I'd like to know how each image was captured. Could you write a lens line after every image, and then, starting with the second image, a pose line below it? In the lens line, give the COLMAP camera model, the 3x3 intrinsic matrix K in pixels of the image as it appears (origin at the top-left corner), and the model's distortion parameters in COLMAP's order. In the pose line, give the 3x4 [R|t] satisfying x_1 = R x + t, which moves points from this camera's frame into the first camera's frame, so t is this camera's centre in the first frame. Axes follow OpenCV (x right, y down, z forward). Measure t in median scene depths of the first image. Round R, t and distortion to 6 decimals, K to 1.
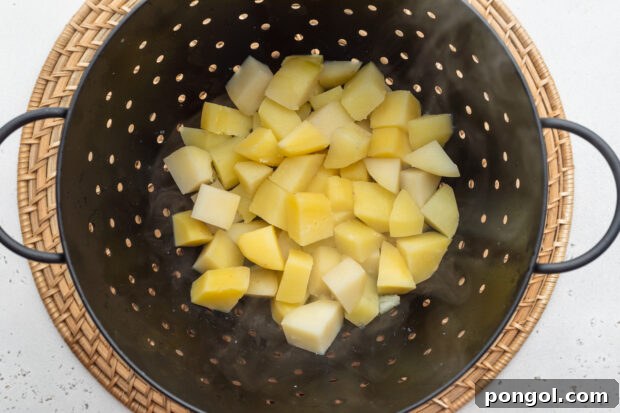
lens RADIAL K [[941.4, 0, 310.0], [0, 941.4, 206.5], [0, 0, 1]] dist [-0.163756, 0.465314]
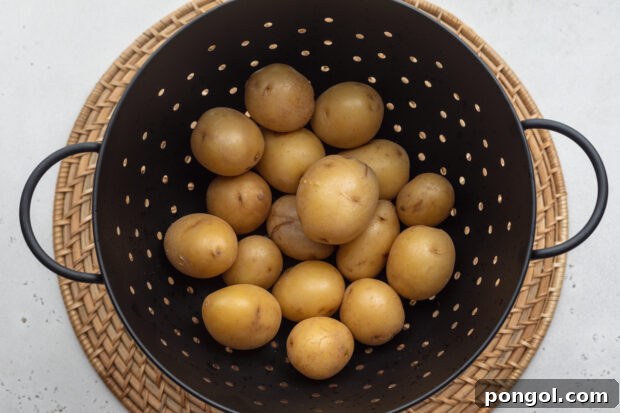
lens RADIAL K [[941.4, 0, 310.0], [0, 941.4, 206.5], [0, 0, 1]] dist [-0.163756, 0.465314]
pose [[0.999201, -0.039556, 0.005647, -0.022052], [0.039953, 0.990941, -0.128214, 0.099954], [-0.000524, 0.128338, 0.991730, -0.074568]]
